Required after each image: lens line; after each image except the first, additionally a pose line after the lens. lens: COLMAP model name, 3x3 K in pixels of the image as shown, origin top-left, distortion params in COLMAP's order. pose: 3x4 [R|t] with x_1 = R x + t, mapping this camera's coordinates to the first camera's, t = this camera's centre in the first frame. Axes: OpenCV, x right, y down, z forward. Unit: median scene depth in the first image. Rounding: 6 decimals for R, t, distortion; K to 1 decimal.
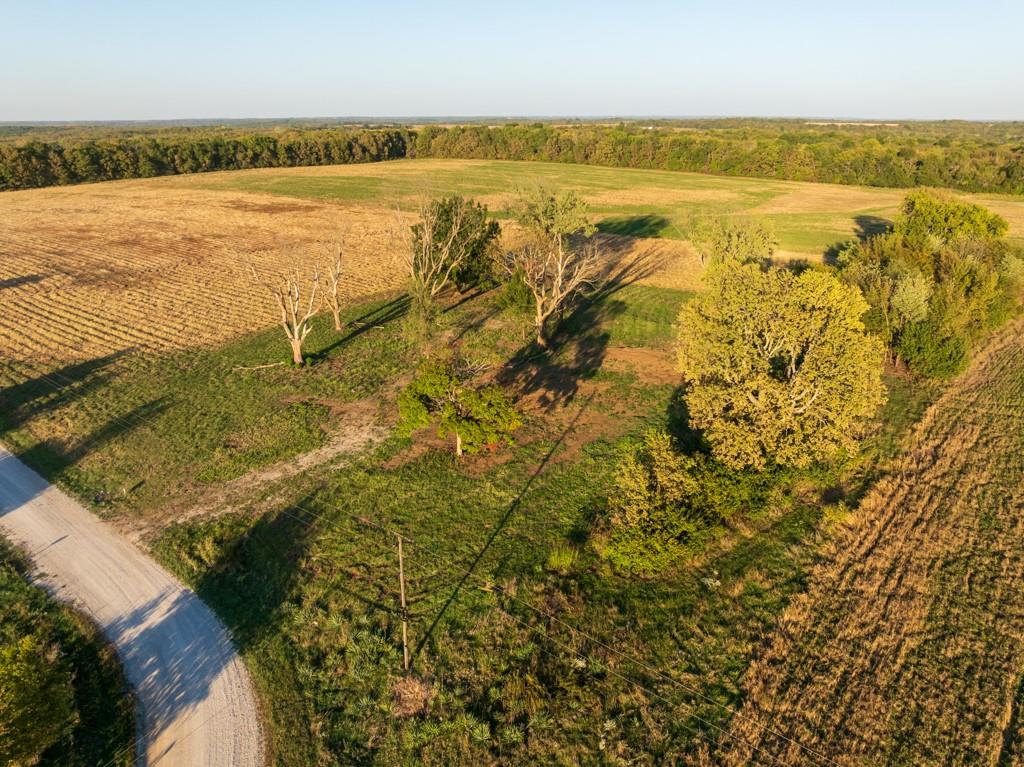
lens RADIAL K [[719.1, 0, 512.0], [0, 719.1, 383.5], [0, 0, 1]] dist [-0.044717, 0.012196]
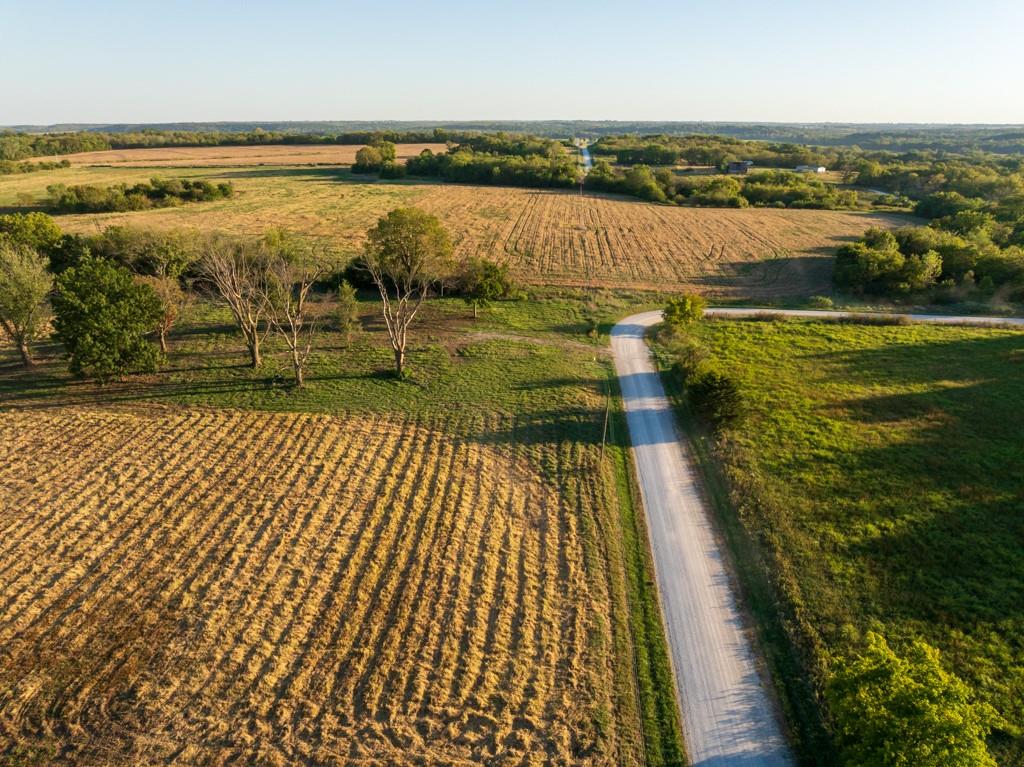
lens RADIAL K [[724.8, 0, 516.3], [0, 724.8, 360.7], [0, 0, 1]] dist [-0.035312, -0.003044]
pose [[-0.555289, -0.260844, 0.789693, -1.247636], [0.291812, 0.828059, 0.478710, -0.519439], [-0.778781, 0.496264, -0.383695, 1.229137]]
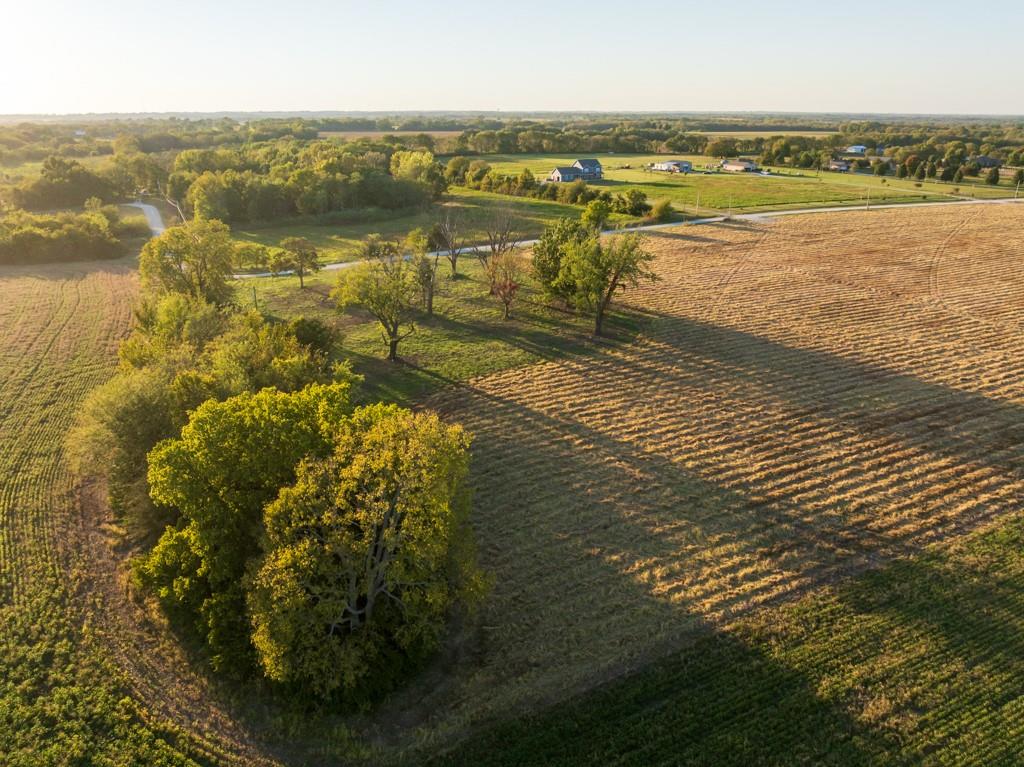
lens RADIAL K [[736.5, 0, 523.0], [0, 736.5, 359.0], [0, 0, 1]] dist [-0.048594, 0.012489]
pose [[-0.410124, 0.294624, -0.863131, 1.249603], [-0.315362, 0.842196, 0.437325, -0.690931], [0.855772, 0.451556, -0.252491, 1.638261]]
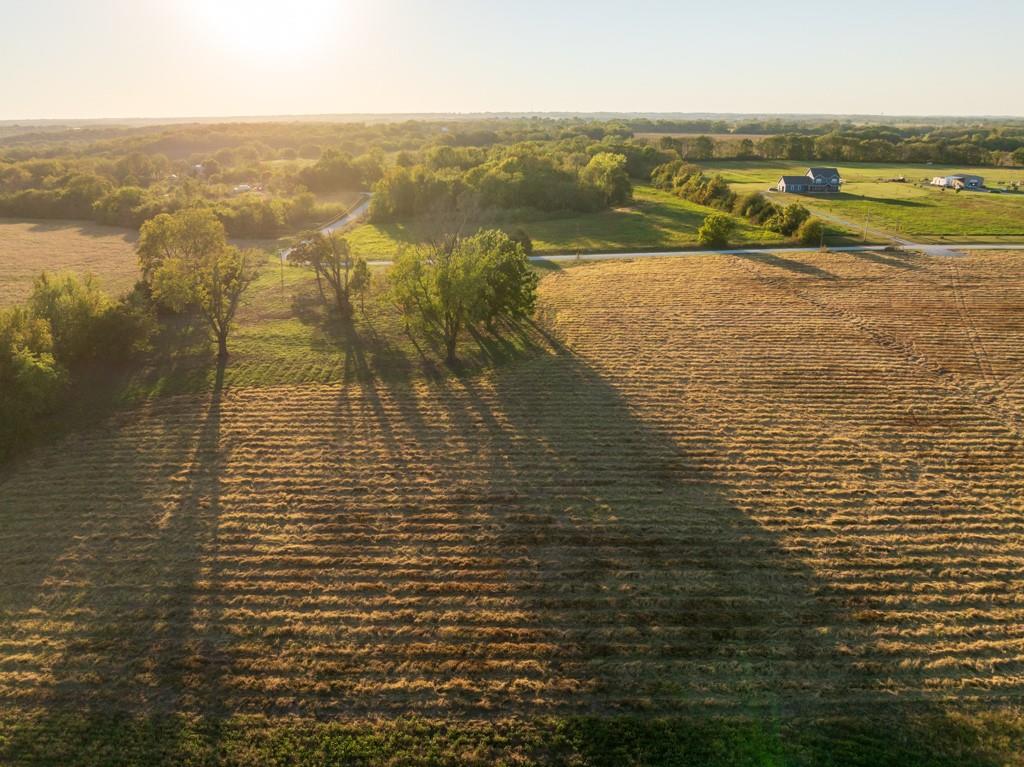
lens RADIAL K [[736.5, 0, 523.0], [0, 736.5, 359.0], [0, 0, 1]] dist [-0.048594, 0.012489]
pose [[-0.783651, 0.201410, -0.587643, 0.643304], [-0.211624, 0.802836, 0.557378, -0.864720], [0.584043, 0.561149, -0.586520, 2.133513]]
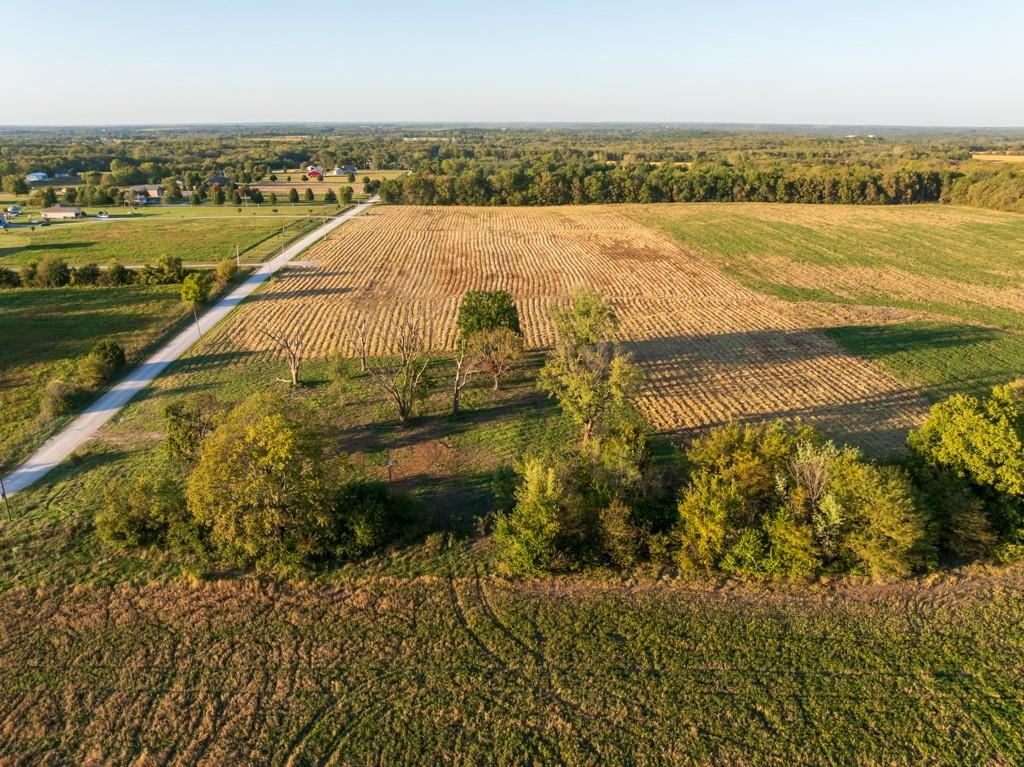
lens RADIAL K [[719.1, 0, 512.0], [0, 719.1, 383.5], [0, 0, 1]] dist [-0.044717, 0.012196]
pose [[0.655332, 0.261881, -0.708490, 1.069096], [-0.265812, 0.957932, 0.108215, -0.310983], [0.707025, 0.117408, 0.697375, 0.230018]]
